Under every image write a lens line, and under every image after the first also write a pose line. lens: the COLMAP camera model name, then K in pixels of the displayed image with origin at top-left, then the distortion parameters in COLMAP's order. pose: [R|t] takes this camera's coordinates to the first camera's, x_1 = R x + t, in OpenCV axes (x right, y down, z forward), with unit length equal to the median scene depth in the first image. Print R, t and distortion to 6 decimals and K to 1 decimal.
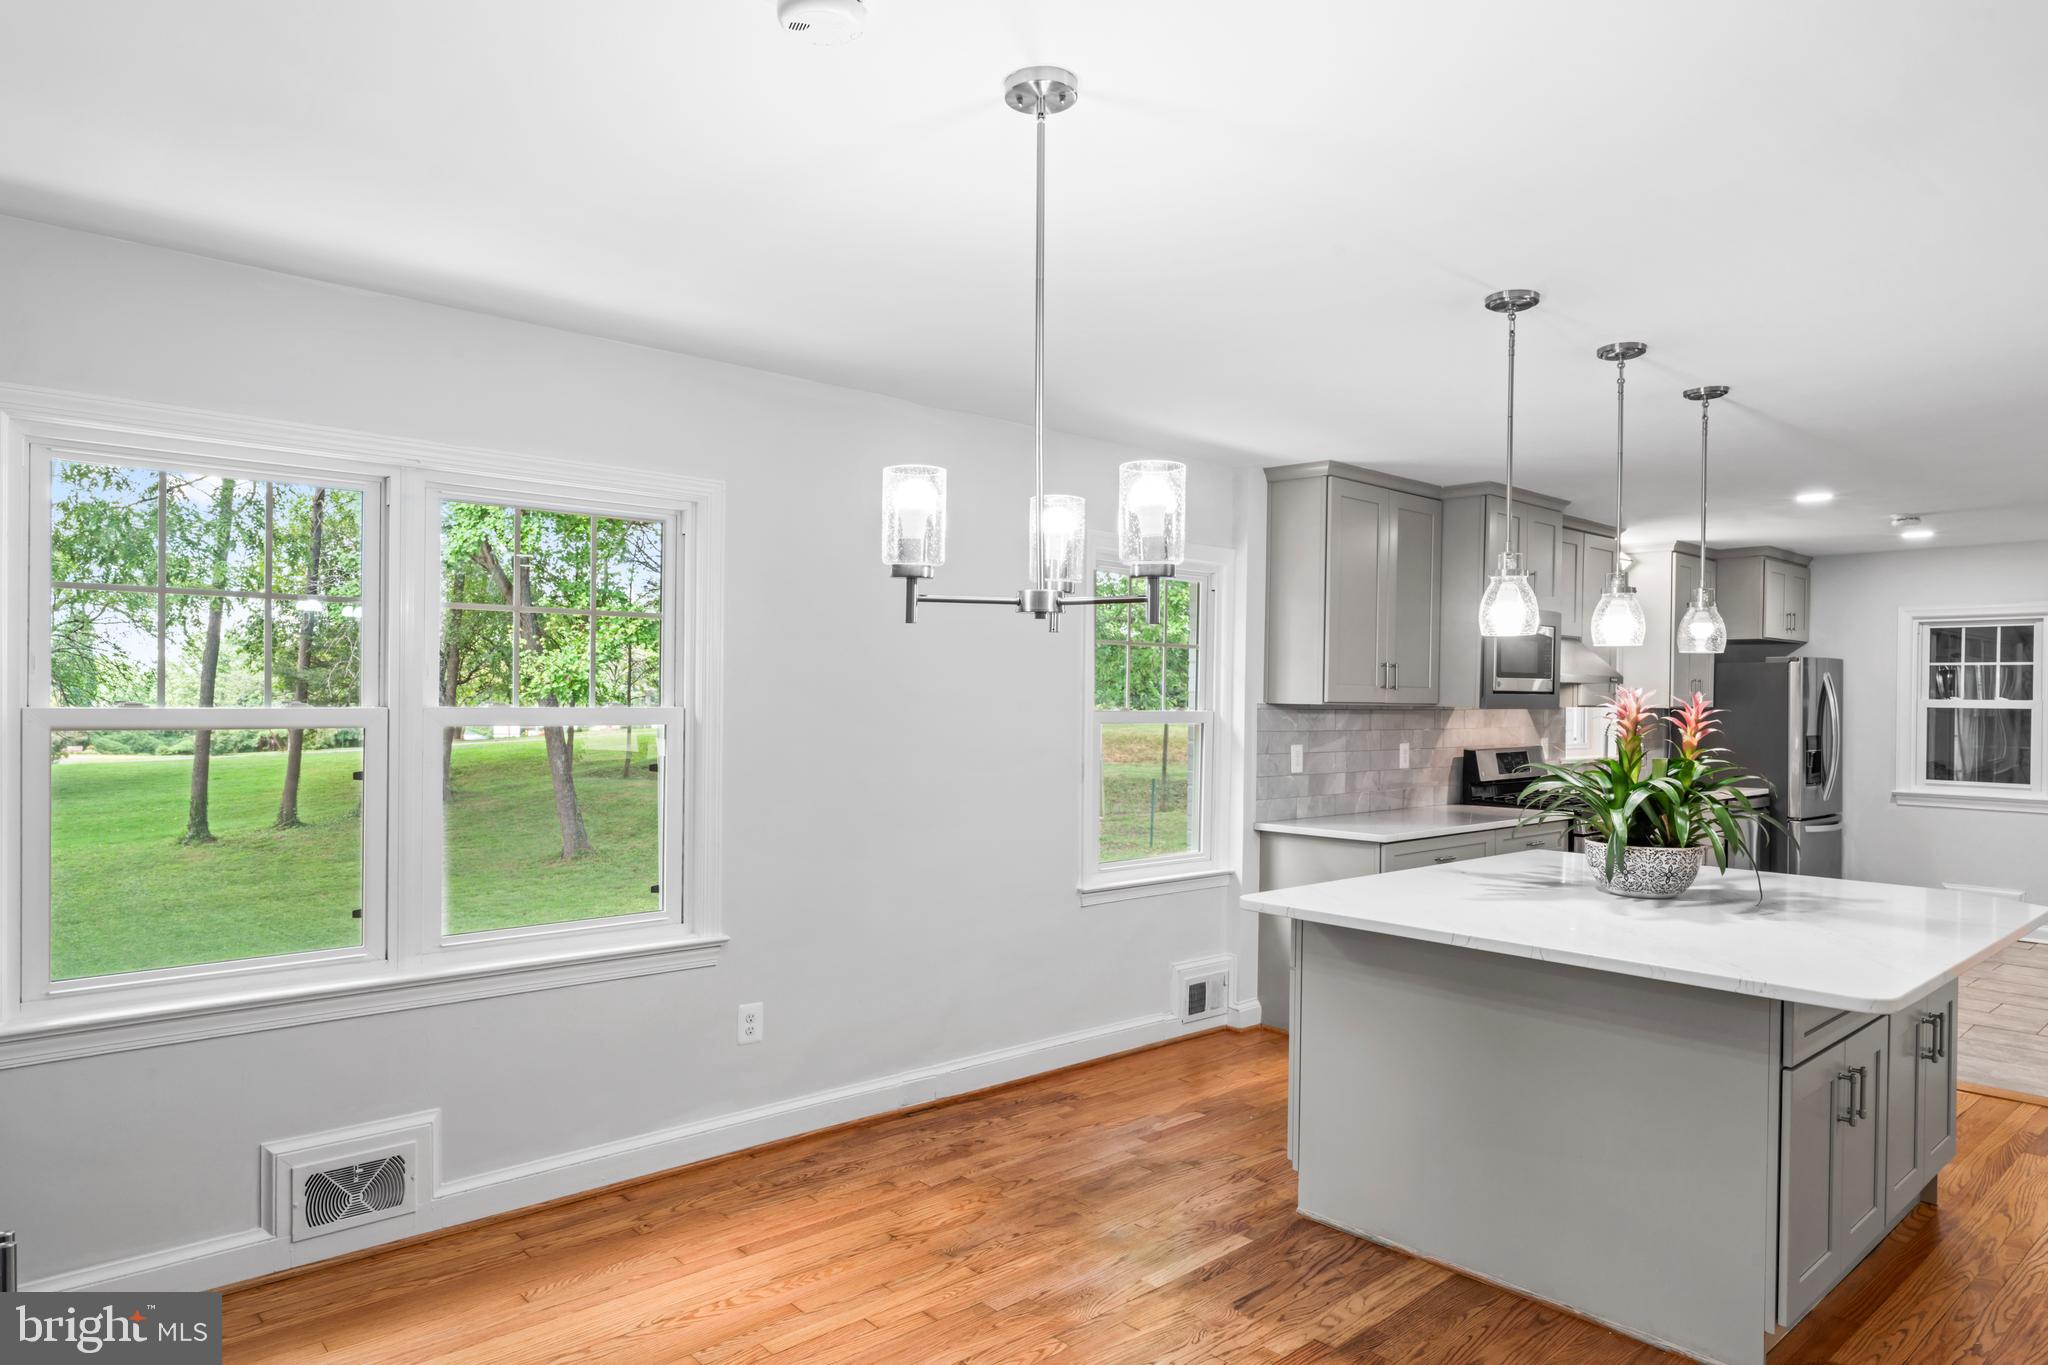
lens RADIAL K [[1249.1, 0, 1021.4], [0, 1249.1, 695.2], [0, 0, 1]] dist [-0.000189, -0.002443]
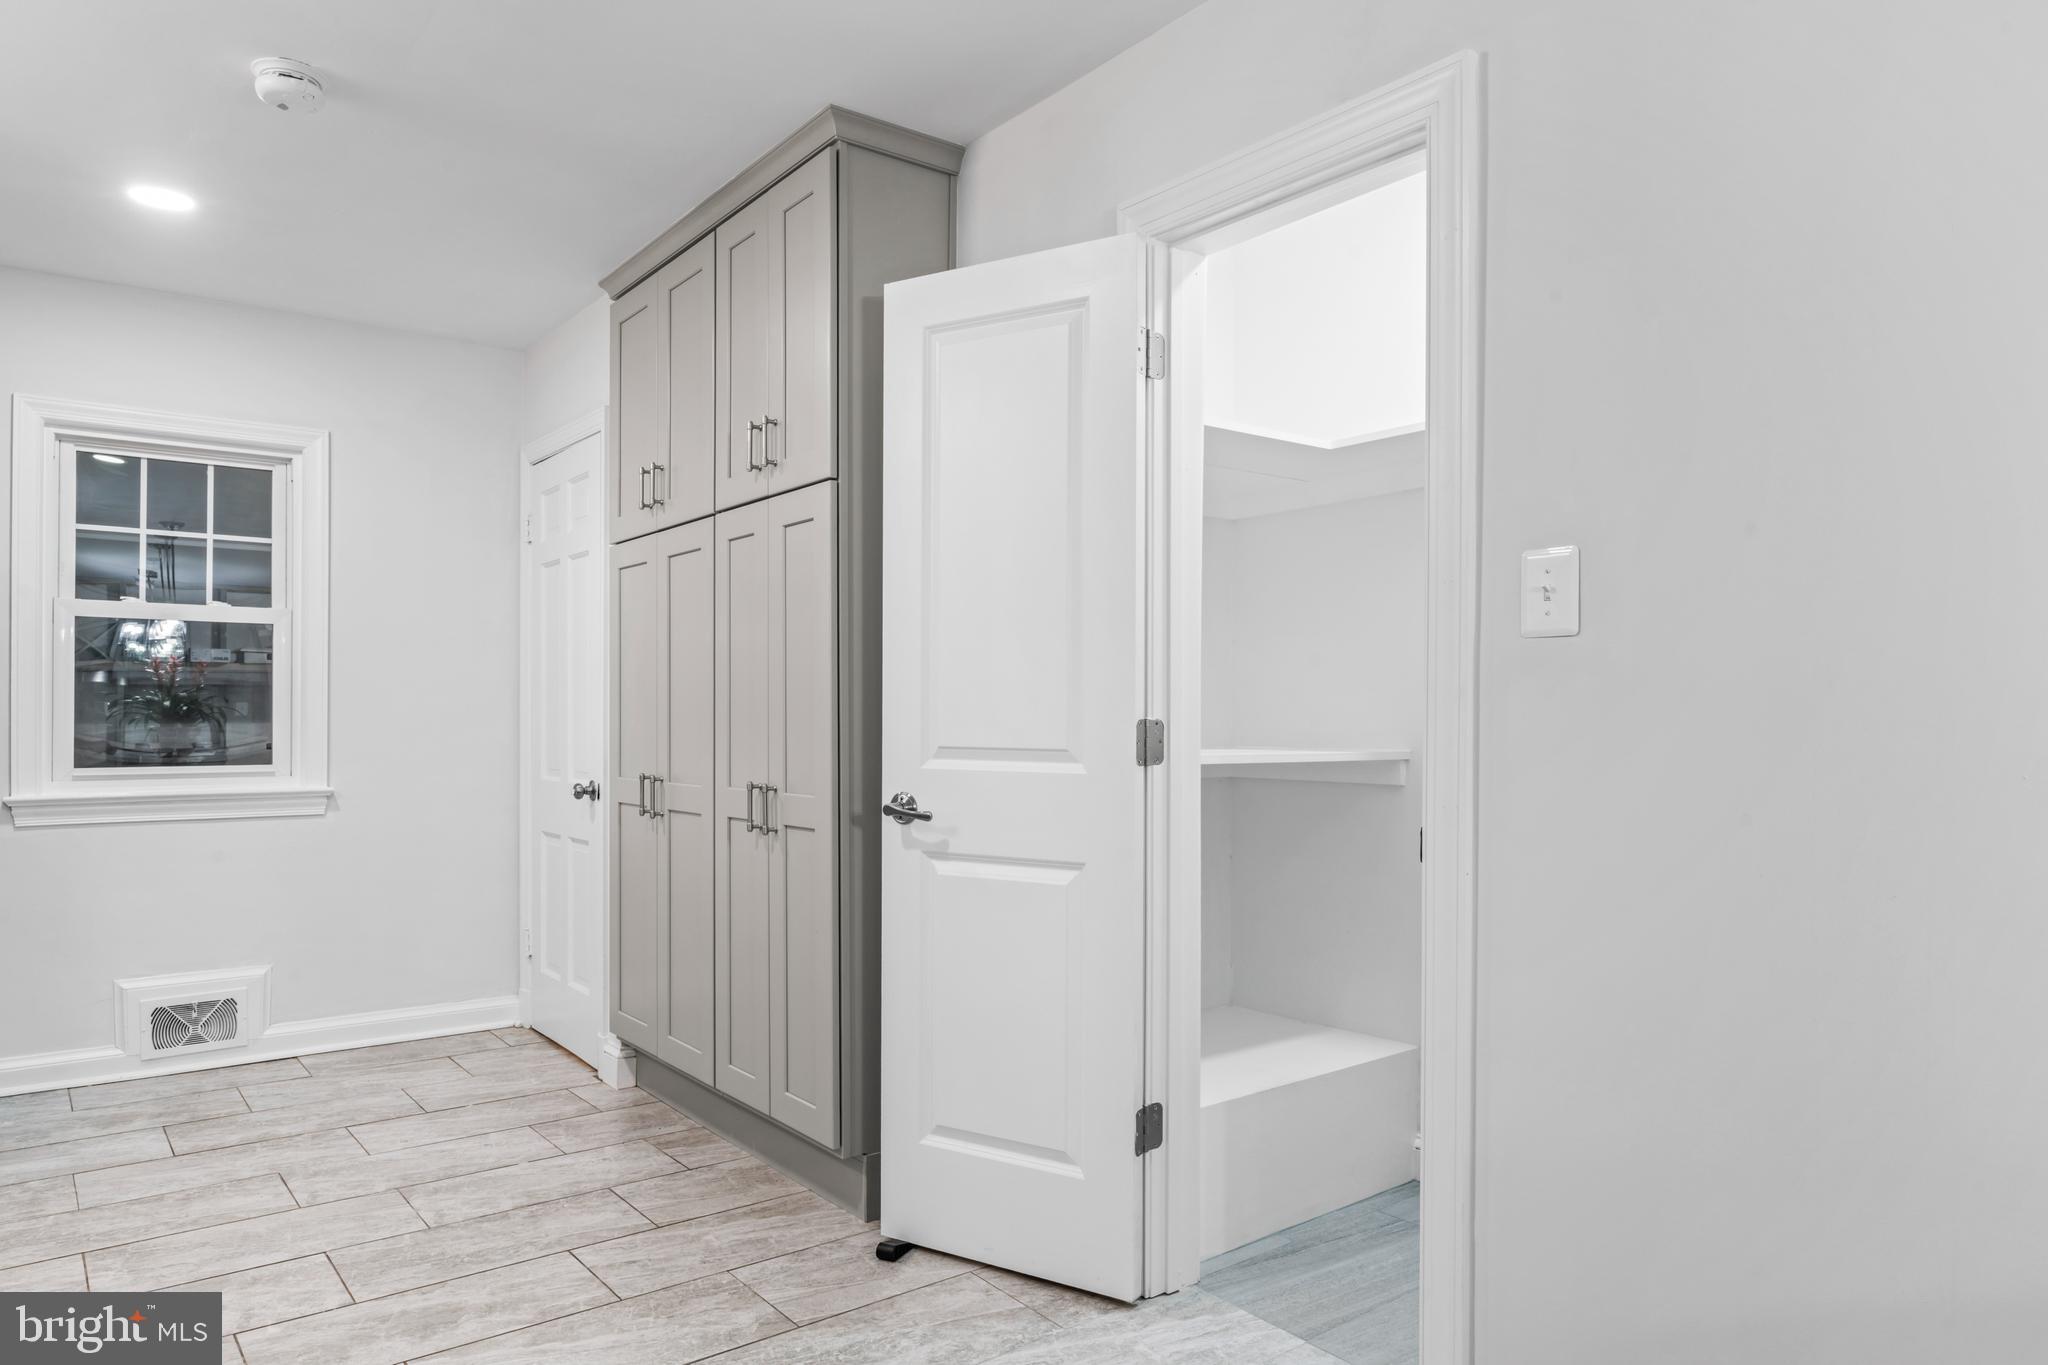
lens RADIAL K [[1308.7, 0, 1022.5], [0, 1308.7, 702.9], [0, 0, 1]] dist [-0.003453, 0.002695]
pose [[0.072536, -0.005045, 0.997353, 0.265195], [0.000693, 0.999987, 0.005008, 0.041495], [-0.997366, 0.000328, 0.072539, 0.624324]]
